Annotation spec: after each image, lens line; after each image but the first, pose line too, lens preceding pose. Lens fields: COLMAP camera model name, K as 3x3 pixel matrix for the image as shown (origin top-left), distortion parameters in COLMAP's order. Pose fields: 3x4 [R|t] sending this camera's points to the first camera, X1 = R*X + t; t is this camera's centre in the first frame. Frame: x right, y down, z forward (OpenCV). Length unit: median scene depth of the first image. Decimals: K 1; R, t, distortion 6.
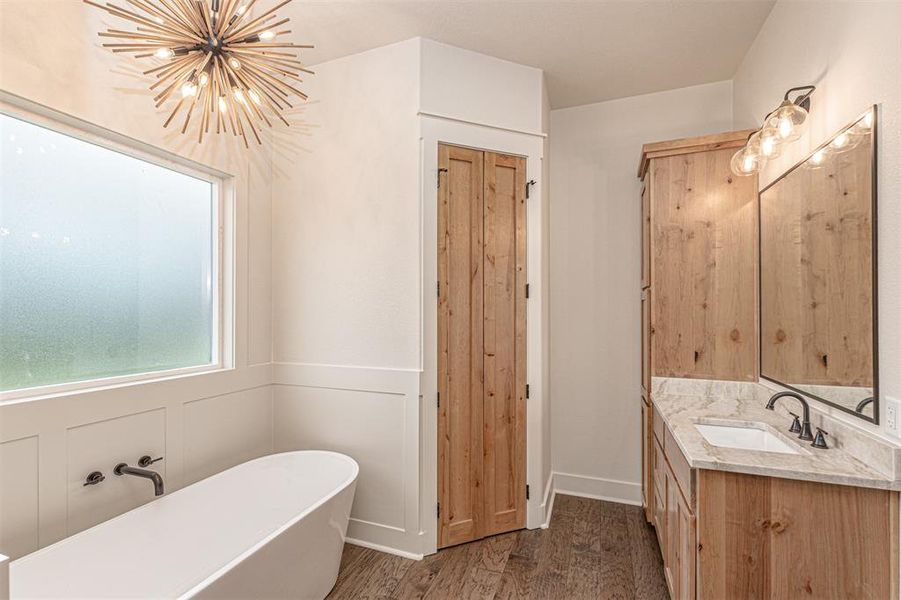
lens RADIAL K [[392.2, 0, 450.4], [0, 392.2, 309.3], [0, 0, 1]] dist [0.003537, -0.001106]
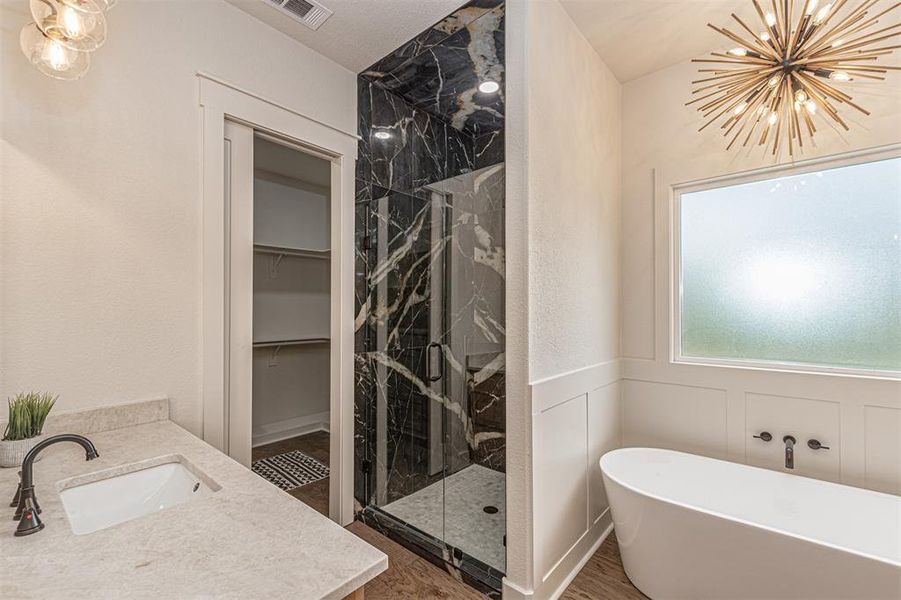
lens RADIAL K [[392.2, 0, 440.9], [0, 392.2, 307.7], [0, 0, 1]] dist [0.003537, -0.001106]
pose [[-0.360102, -0.005617, -0.932896, 0.506801], [0.007211, 0.999935, -0.008804, 0.003000], [0.932885, -0.009897, -0.360038, 0.332921]]
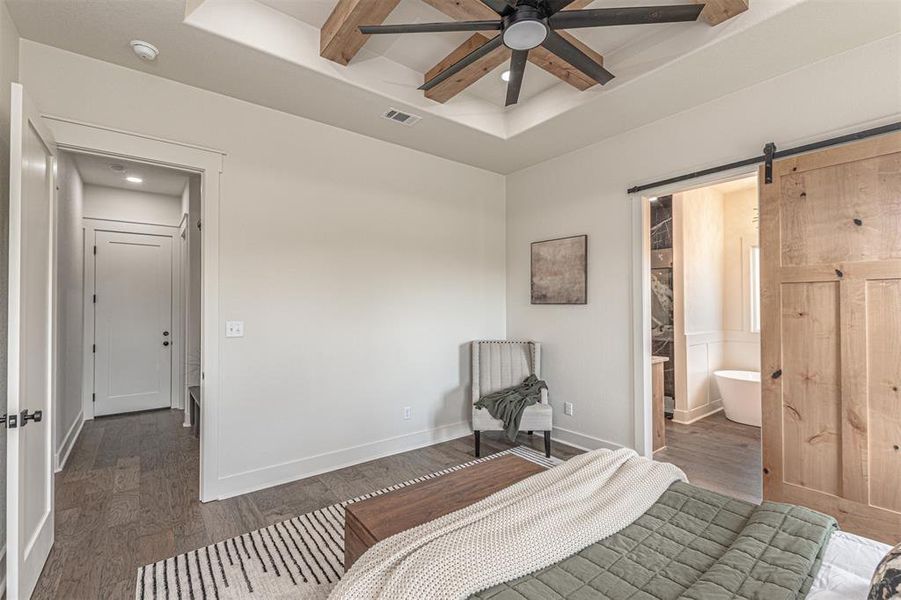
lens RADIAL K [[392.2, 0, 452.8], [0, 392.2, 303.5], [0, 0, 1]] dist [0.003537, -0.001106]
pose [[-0.524928, -0.006051, -0.851125, 2.084222], [0.010092, 0.999860, -0.013333, 0.000046], [0.851087, -0.015589, -0.524793, 0.267842]]
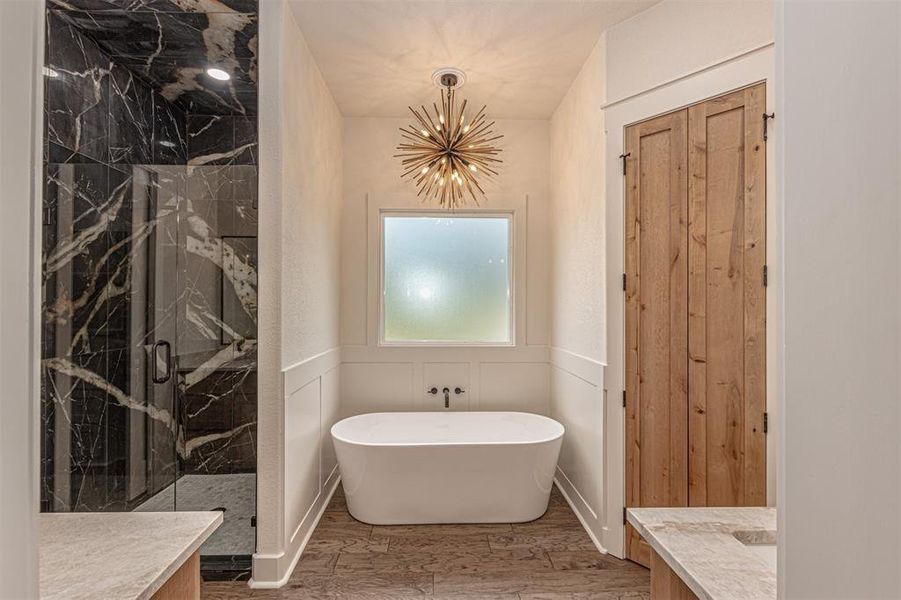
lens RADIAL K [[392.2, 0, 442.9], [0, 392.2, 303.2], [0, 0, 1]] dist [0.003537, -0.001106]
pose [[0.366473, -0.004249, -0.930419, 0.658211], [0.003205, 0.999989, -0.003305, 0.001092], [0.930423, -0.001770, 0.366483, 0.234765]]
